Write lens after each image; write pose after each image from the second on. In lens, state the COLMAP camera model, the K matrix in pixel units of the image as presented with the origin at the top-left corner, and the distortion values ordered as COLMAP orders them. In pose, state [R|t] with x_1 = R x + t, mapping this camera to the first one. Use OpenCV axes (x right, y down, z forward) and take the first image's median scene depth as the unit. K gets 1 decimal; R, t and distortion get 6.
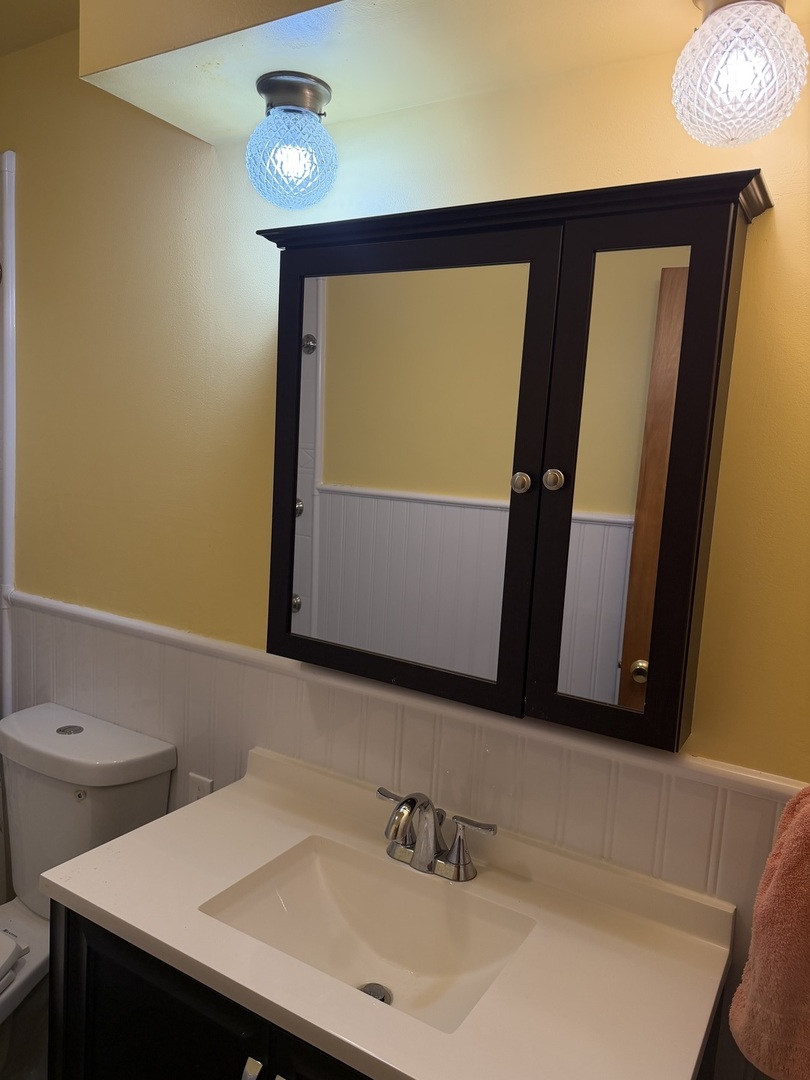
lens RADIAL K [[764.1, 0, 405.1], [0, 764.1, 545.9], [0, 0, 1]] dist [0.080611, -0.144174]
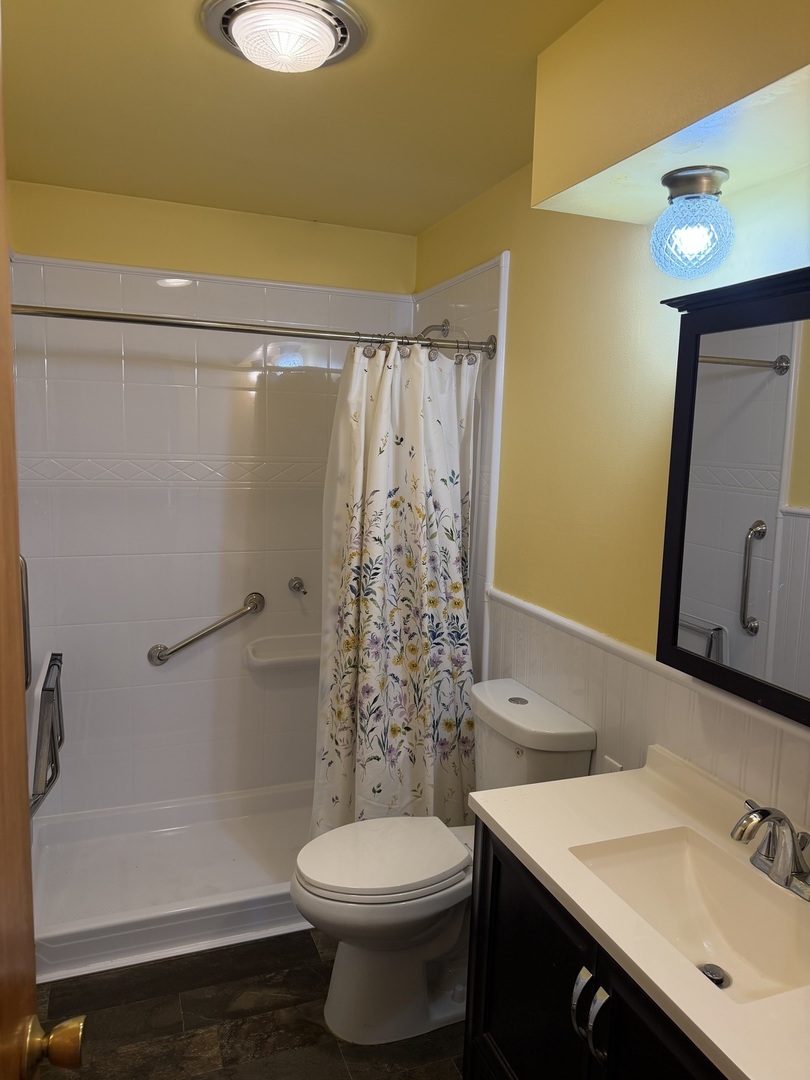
lens RADIAL K [[767.3, 0, 405.0], [0, 767.3, 540.0], [0, 0, 1]] dist [0.084618, -0.101565]
pose [[0.792661, 0.044279, -0.608053, 0.227882], [-0.058132, 0.998304, -0.003084, -0.014056], [0.606885, 0.037792, 0.793891, -0.165540]]
